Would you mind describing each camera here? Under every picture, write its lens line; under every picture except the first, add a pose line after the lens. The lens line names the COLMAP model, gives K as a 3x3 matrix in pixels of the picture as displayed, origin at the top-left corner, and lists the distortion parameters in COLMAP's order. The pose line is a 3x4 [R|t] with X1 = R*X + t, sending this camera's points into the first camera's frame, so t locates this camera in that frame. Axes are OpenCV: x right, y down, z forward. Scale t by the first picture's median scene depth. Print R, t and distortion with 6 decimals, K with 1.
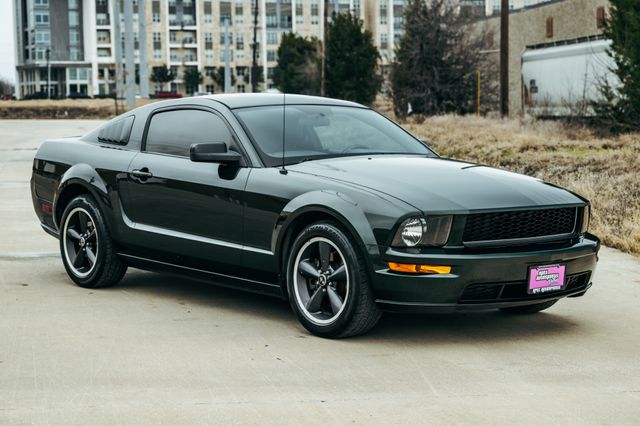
lens RADIAL K [[1392.2, 0, 320.0], [0, 1392.2, 213.0], [0, 0, 1]] dist [0.039988, 0.038342]
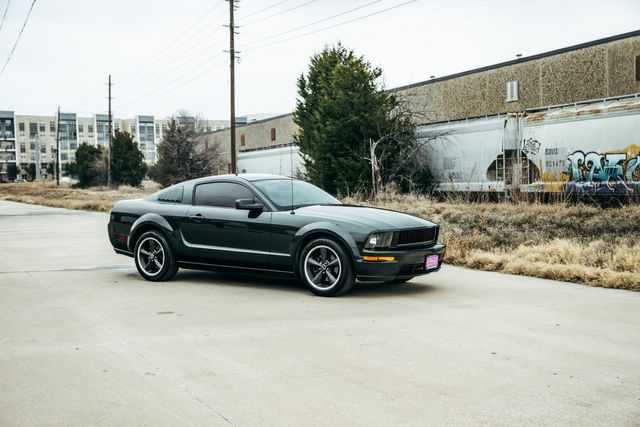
lens RADIAL K [[822.6, 0, 320.0], [0, 822.6, 213.5], [0, 0, 1]] dist [0.019752, 0.014123]
pose [[0.961520, -0.020958, 0.273935, -0.059481], [0.032756, 0.998719, -0.038567, 0.003165], [-0.272776, 0.046056, 0.960975, -0.021529]]
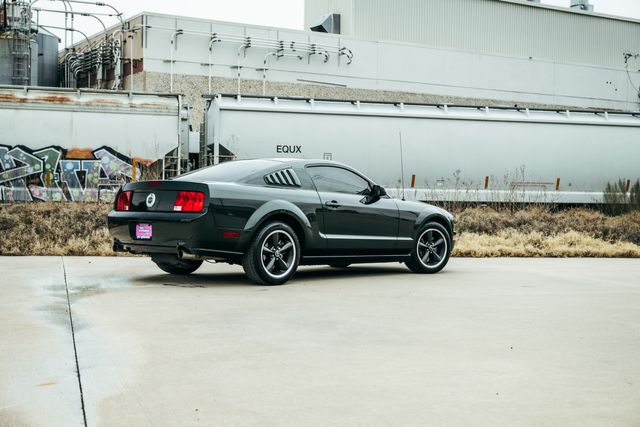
lens RADIAL K [[890.9, 0, 320.0], [0, 890.9, 213.5], [0, 0, 1]] dist [0.024991, 0.034020]
pose [[-0.144690, -0.012907, 0.989393, -0.255836], [0.061528, 0.997863, 0.022015, -0.009020], [-0.987562, 0.064061, -0.143587, 0.257124]]
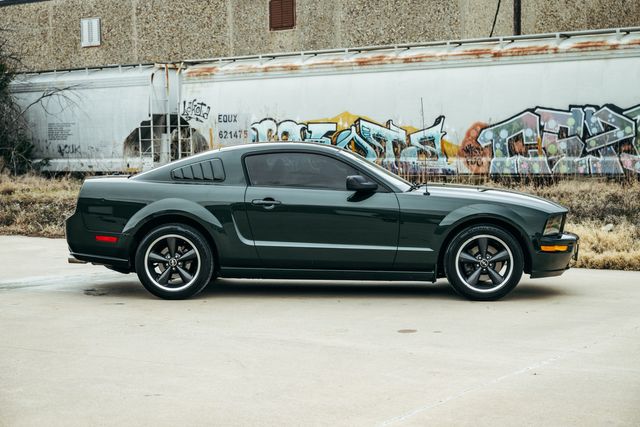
lens RADIAL K [[1172.9, 0, 320.0], [0, 1172.9, 213.5], [0, 0, 1]] dist [0.008341, 0.029226]
pose [[0.679510, -0.040332, 0.732556, -0.198056], [0.064153, 0.997930, -0.004565, -0.002185], [-0.730856, 0.050098, 0.680691, 0.047649]]
